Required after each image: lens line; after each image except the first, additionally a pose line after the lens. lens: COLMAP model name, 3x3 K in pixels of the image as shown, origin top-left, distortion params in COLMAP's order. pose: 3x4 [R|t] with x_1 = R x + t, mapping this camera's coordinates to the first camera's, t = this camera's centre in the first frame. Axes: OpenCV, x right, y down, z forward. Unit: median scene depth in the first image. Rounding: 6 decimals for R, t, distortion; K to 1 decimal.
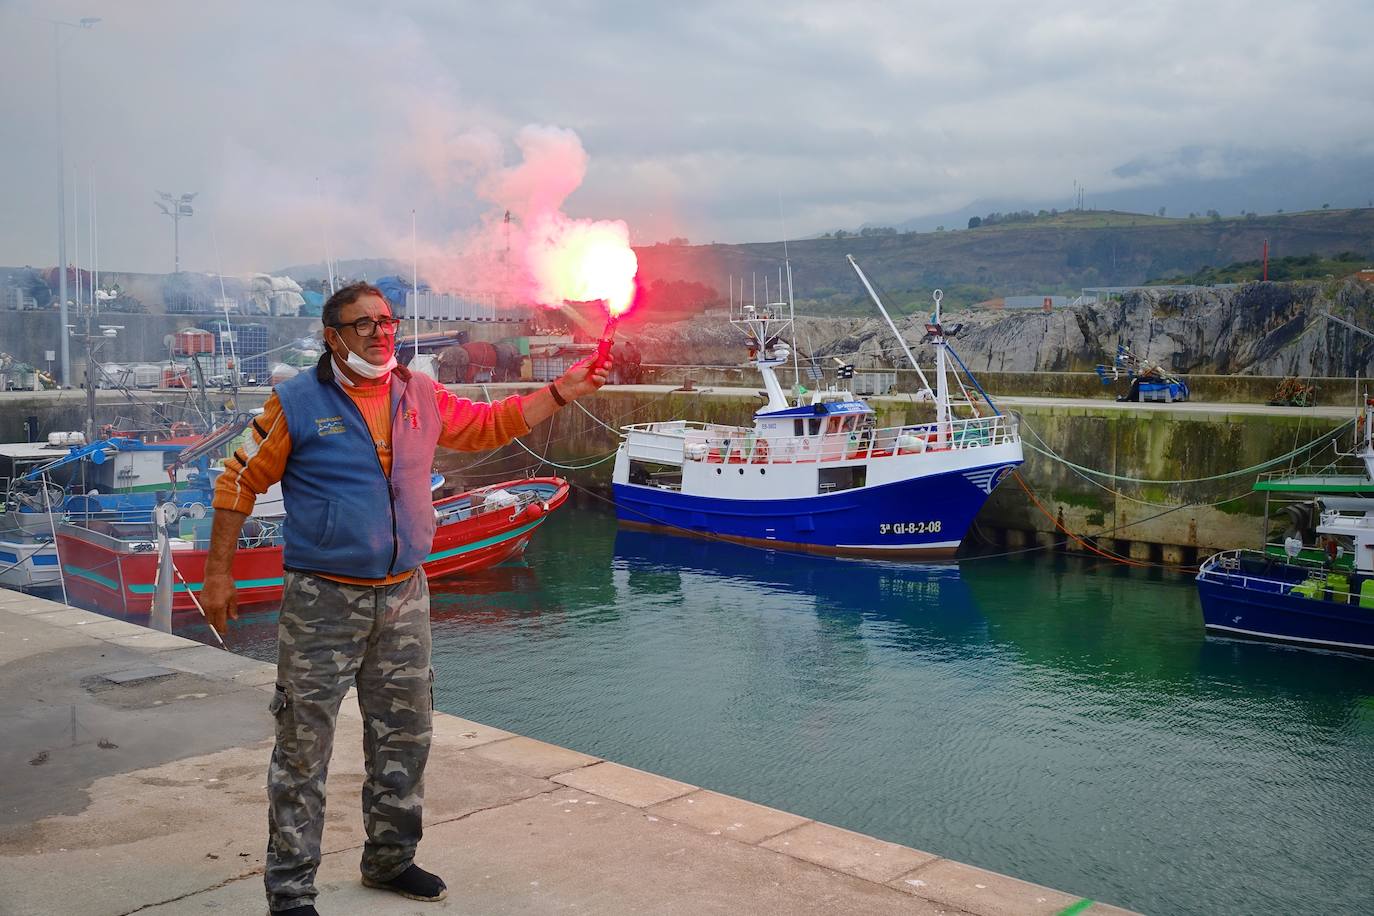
lens RADIAL K [[1453.1, 0, 712.2], [0, 1453.1, 404.3], [0, 0, 1]] dist [0.096445, 0.000000]
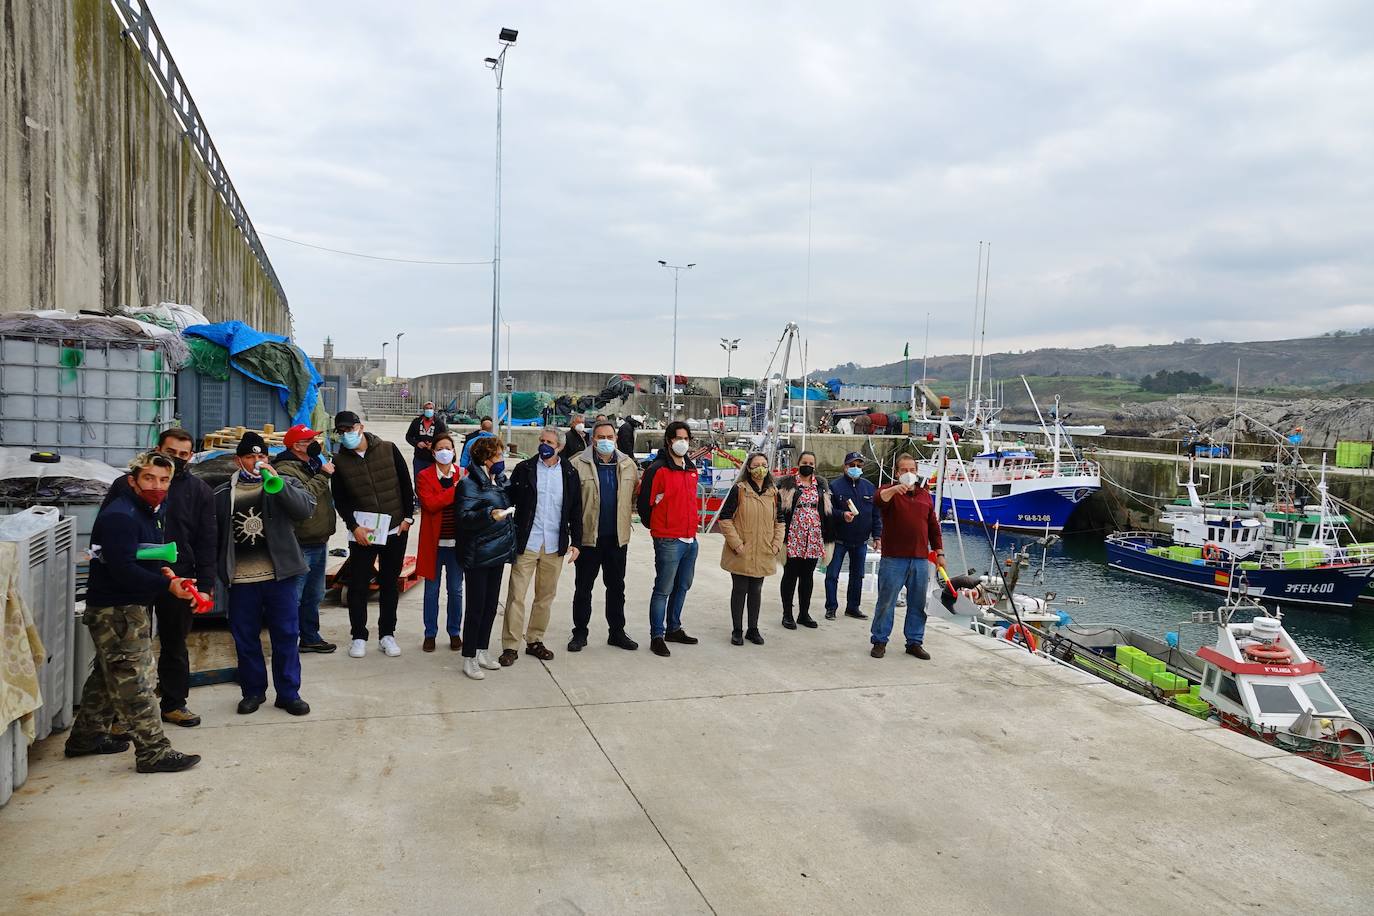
lens RADIAL K [[978.3, 0, 676.2], [0, 978.3, 457.7], [0, 0, 1]] dist [0.008335, 0.002650]
pose [[0.871407, 0.047113, -0.488294, 0.308830], [-0.044553, 0.998865, 0.016866, 0.005971], [0.488534, 0.007057, 0.872516, -0.295417]]
